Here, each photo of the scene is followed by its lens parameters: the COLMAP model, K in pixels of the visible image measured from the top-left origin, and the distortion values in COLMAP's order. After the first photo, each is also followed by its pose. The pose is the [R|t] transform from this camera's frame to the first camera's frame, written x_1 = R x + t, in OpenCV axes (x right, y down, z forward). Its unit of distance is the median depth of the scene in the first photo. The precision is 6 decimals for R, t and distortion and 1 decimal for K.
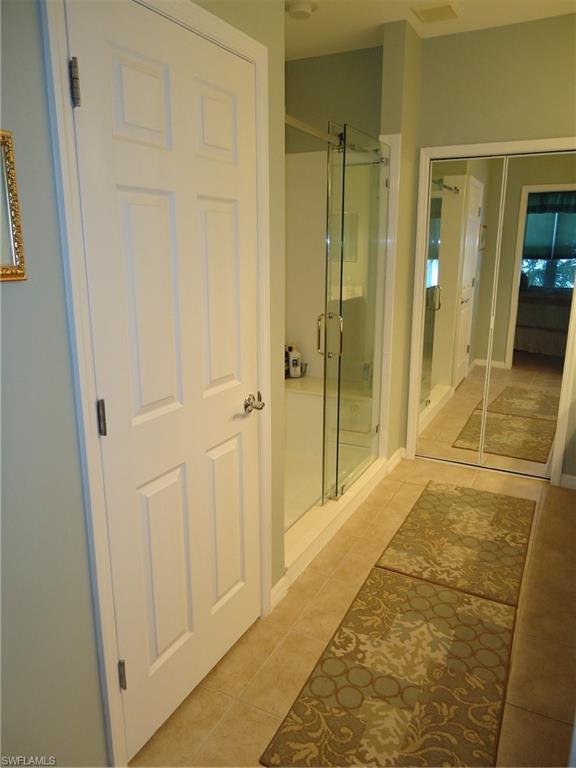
lens RADIAL K [[563.9, 0, 292.0], [0, 563.9, 382.6], [0, 0, 1]] dist [-0.015043, 0.016630]
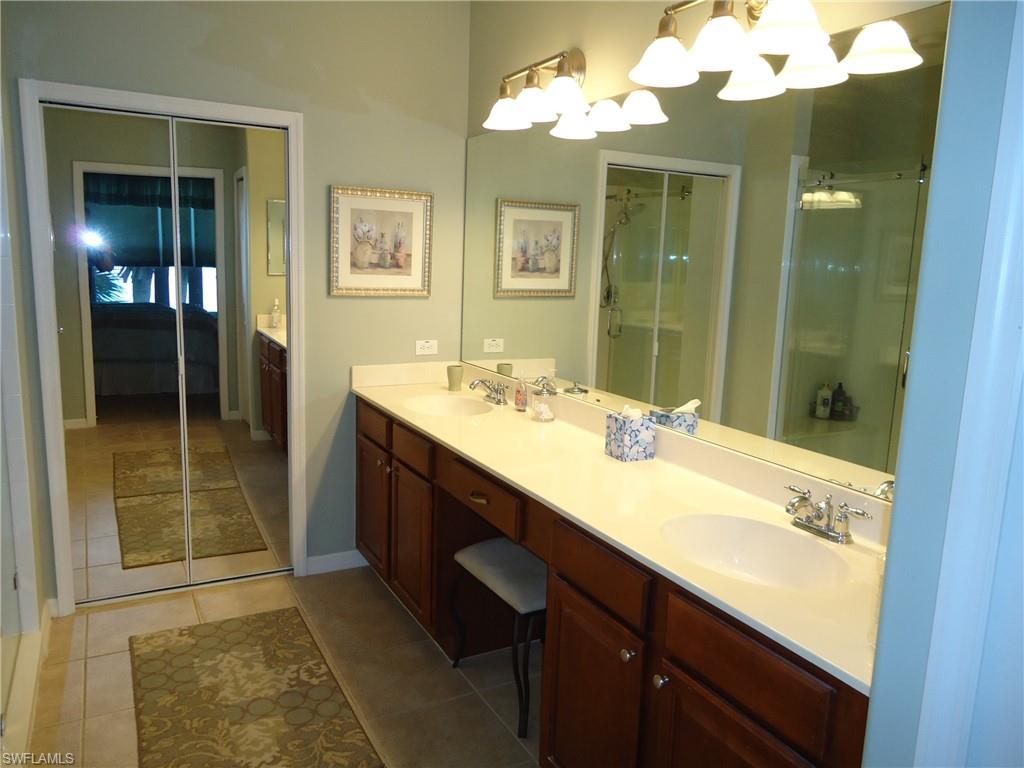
lens RADIAL K [[751.9, 0, 508.6], [0, 751.9, 374.4], [0, 0, 1]] dist [-0.015043, 0.016630]
pose [[0.579579, -0.119347, 0.806130, -0.136177], [0.176130, 0.984182, 0.019077, -0.047120], [-0.795655, 0.130927, 0.591431, 0.187095]]
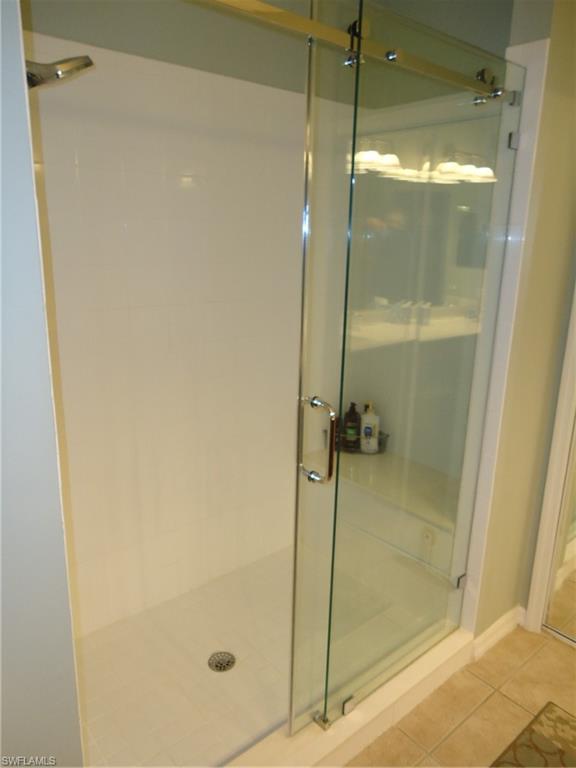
lens RADIAL K [[563.9, 0, 284.3], [0, 563.9, 388.2], [0, 0, 1]] dist [-0.015043, 0.016630]
pose [[0.922093, 0.105344, -0.372355, 0.191854], [-0.101857, 0.994374, 0.029083, -0.117375], [0.373324, 0.011110, 0.927635, 0.436008]]
